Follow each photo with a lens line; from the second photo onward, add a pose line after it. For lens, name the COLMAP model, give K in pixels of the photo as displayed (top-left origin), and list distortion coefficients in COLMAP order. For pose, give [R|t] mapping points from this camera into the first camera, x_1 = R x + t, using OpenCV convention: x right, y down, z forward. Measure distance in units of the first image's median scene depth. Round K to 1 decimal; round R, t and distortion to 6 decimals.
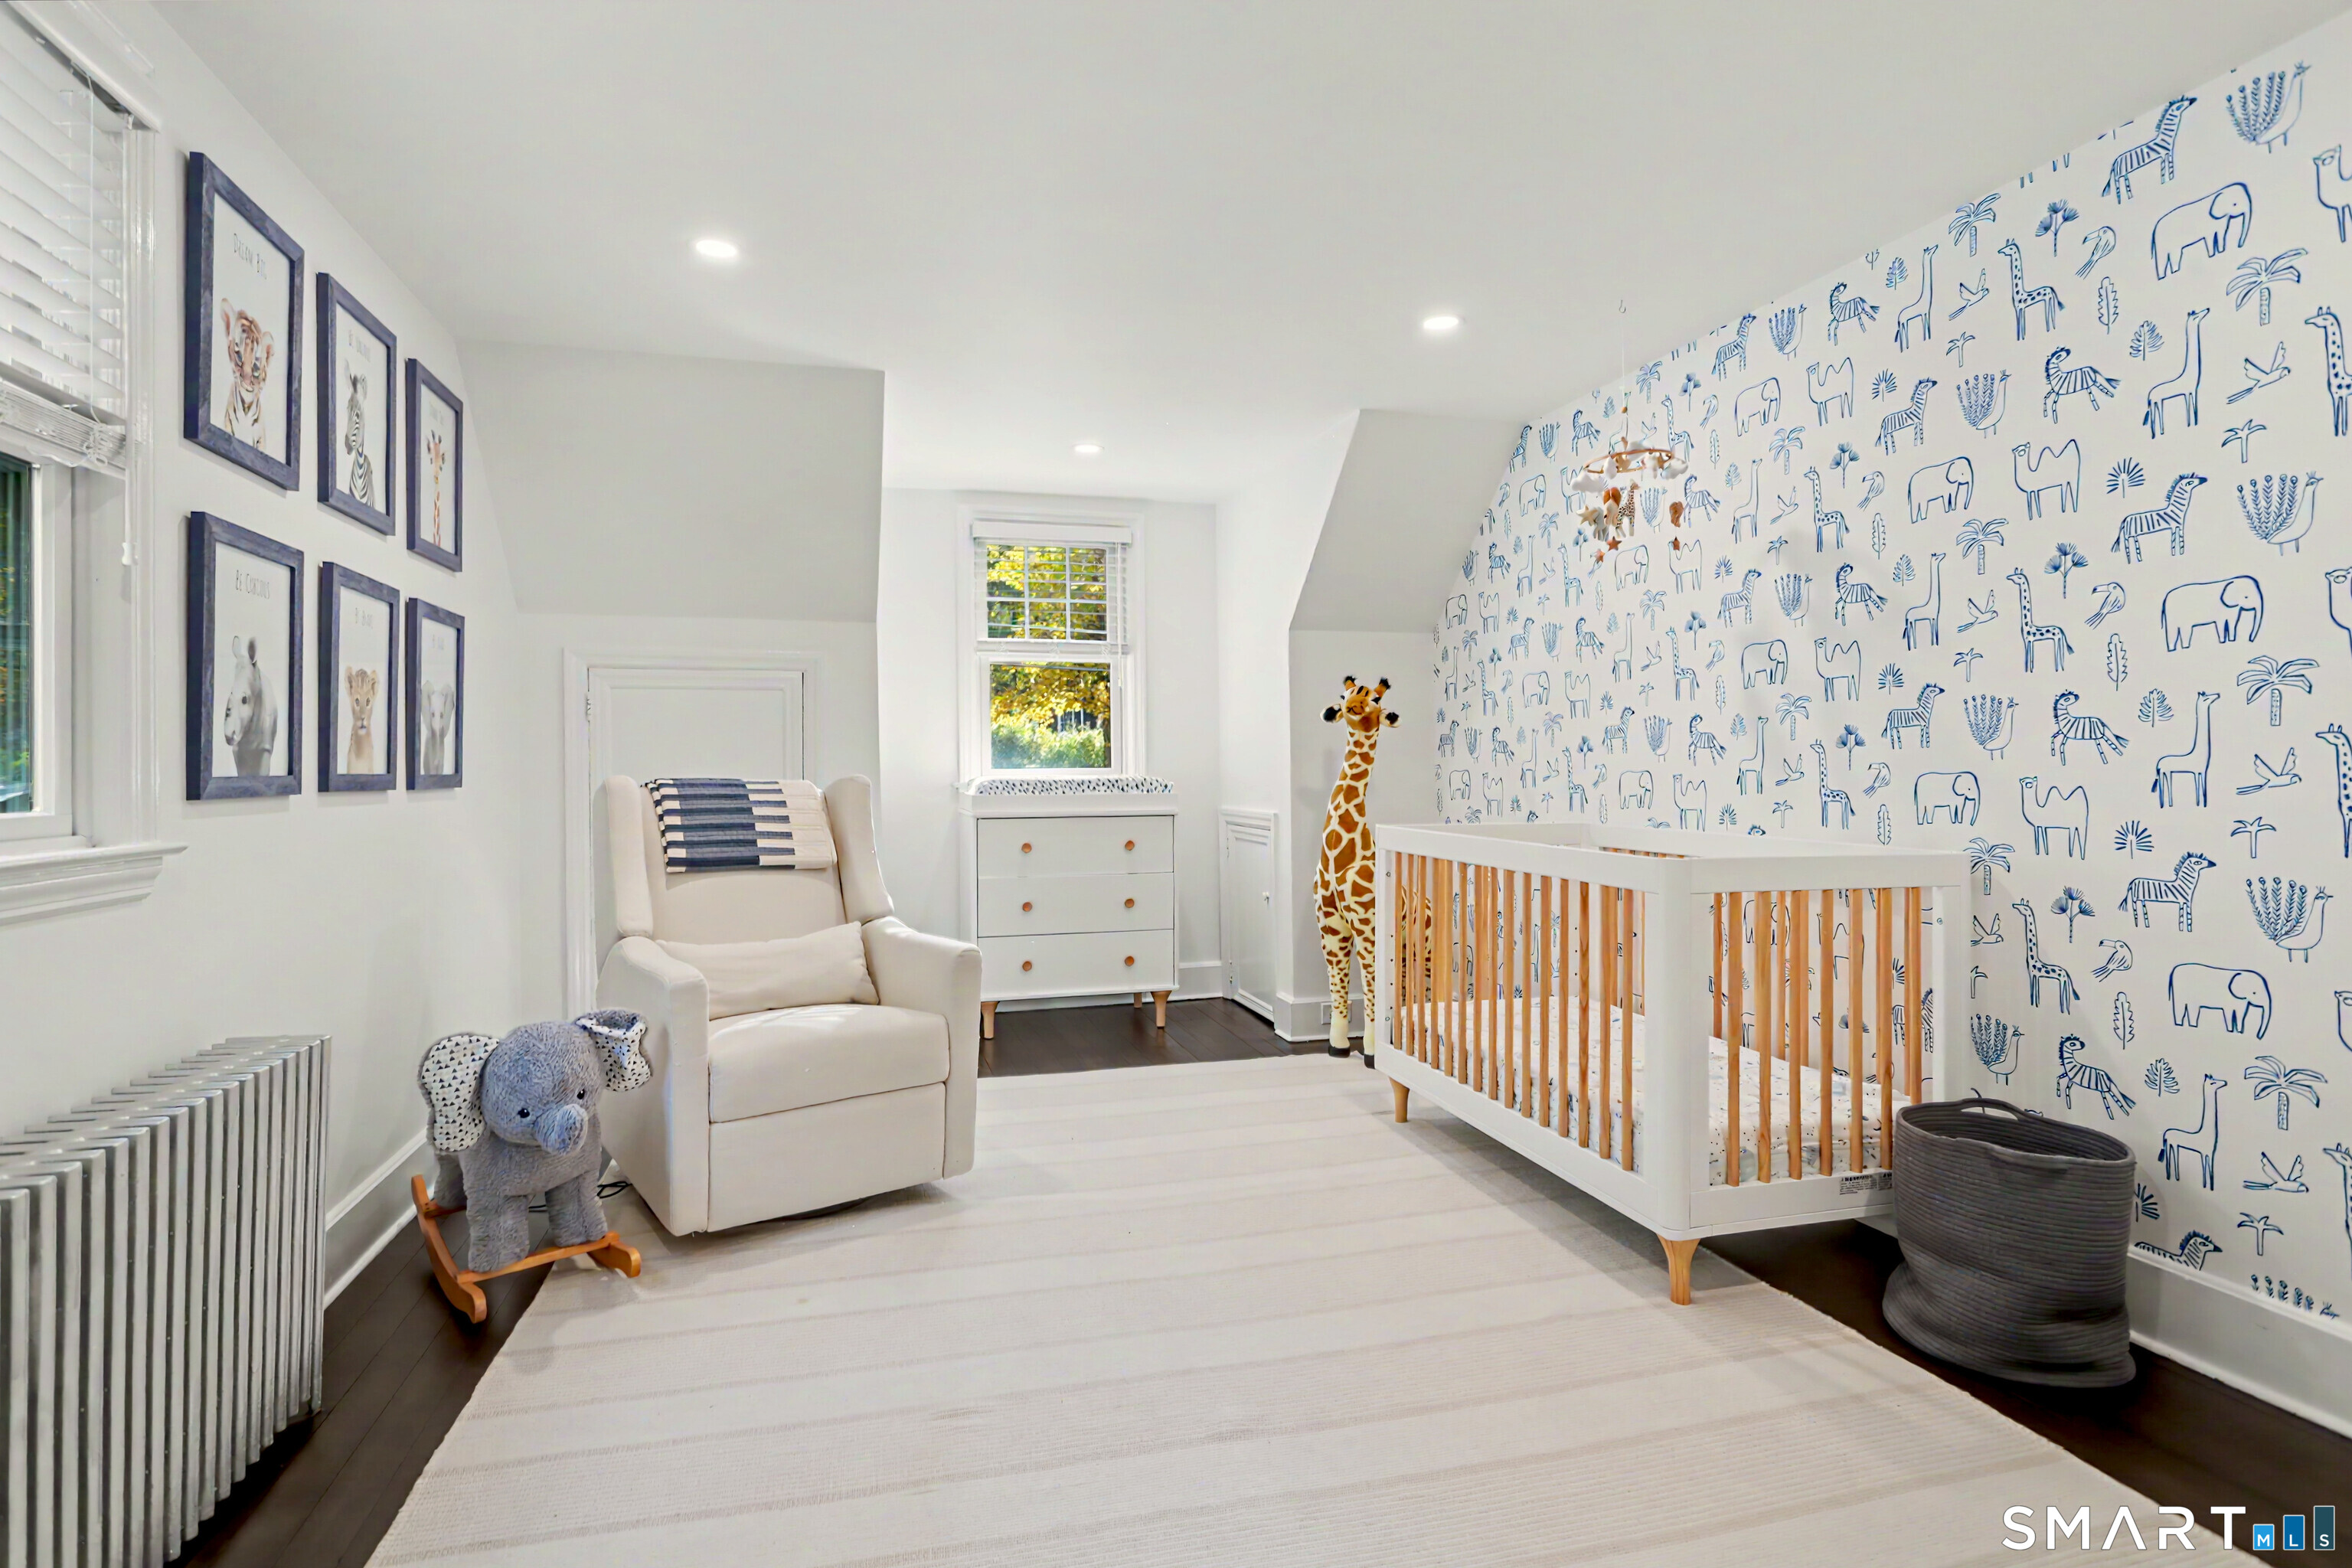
lens RADIAL K [[1157.7, 0, 1164.4], [0, 1157.7, 764.9], [0, 0, 1]] dist [-0.003058, 0.000427]
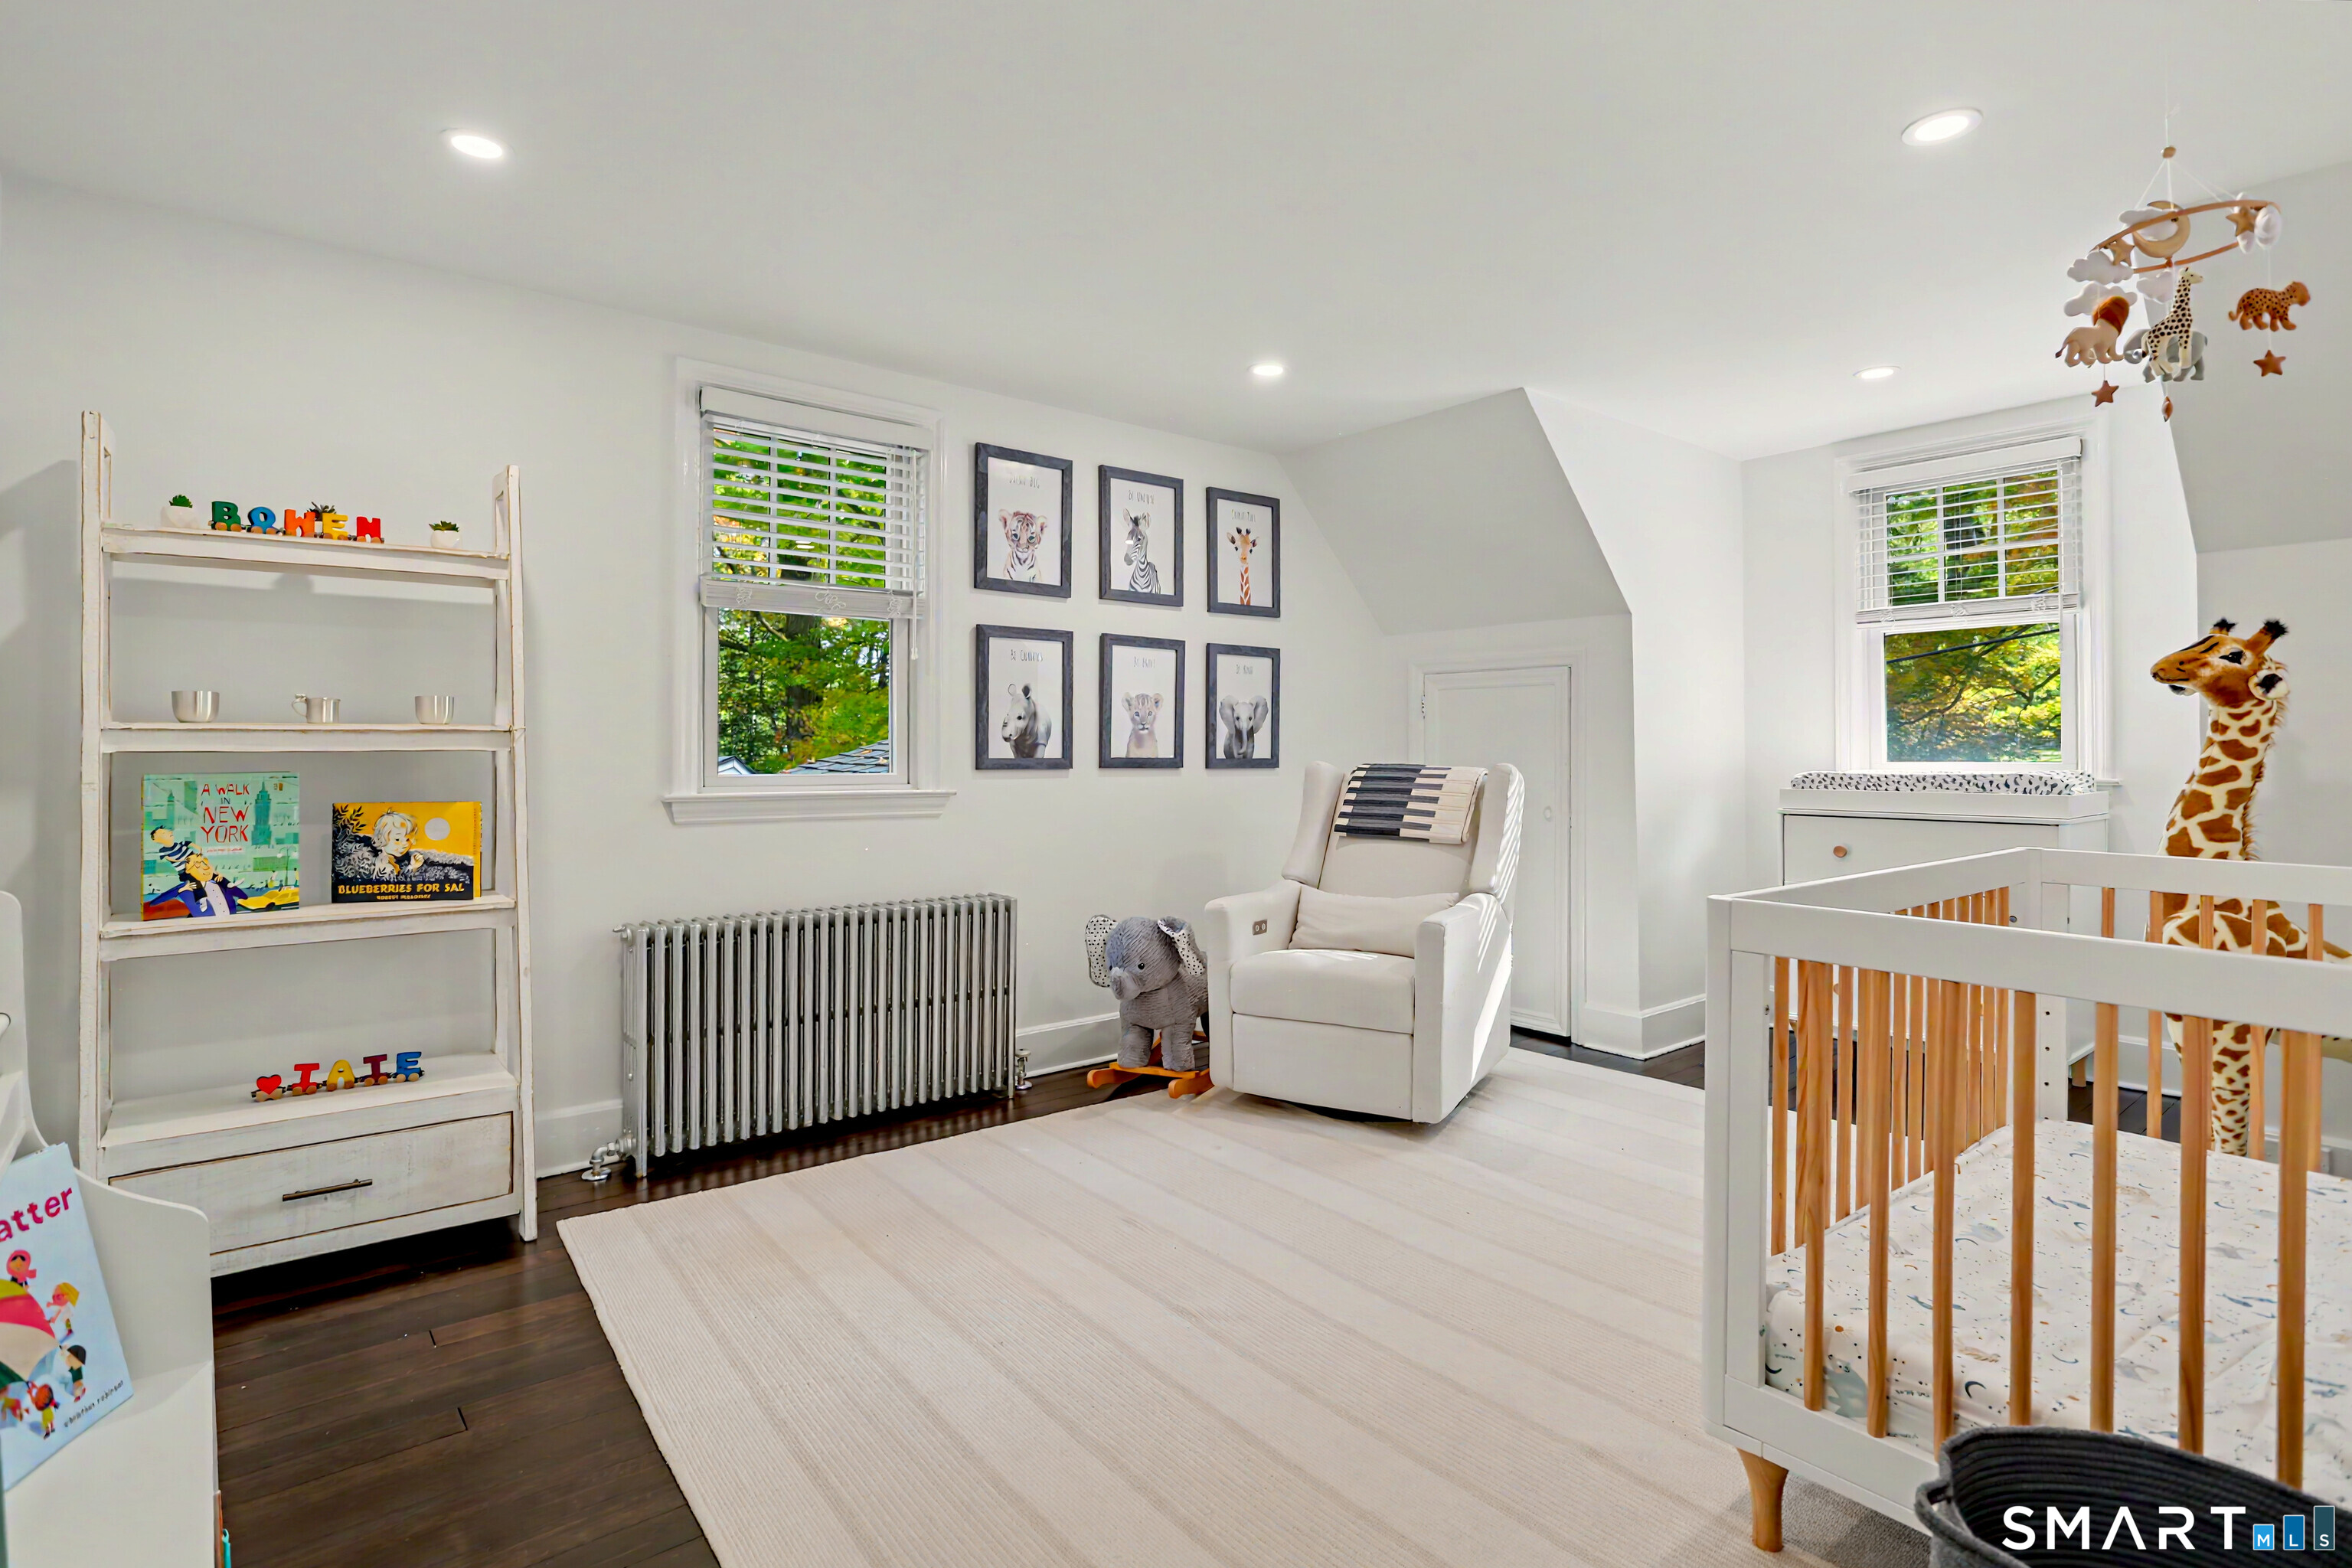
lens RADIAL K [[1157.7, 0, 1165.0], [0, 1157.7, 769.6], [0, 0, 1]] dist [-0.003058, 0.000427]
pose [[0.411336, 0.019195, -0.911282, 0.677473], [-0.004223, 0.999808, 0.019153, -0.005802], [0.911474, -0.004030, 0.411338, 0.290637]]
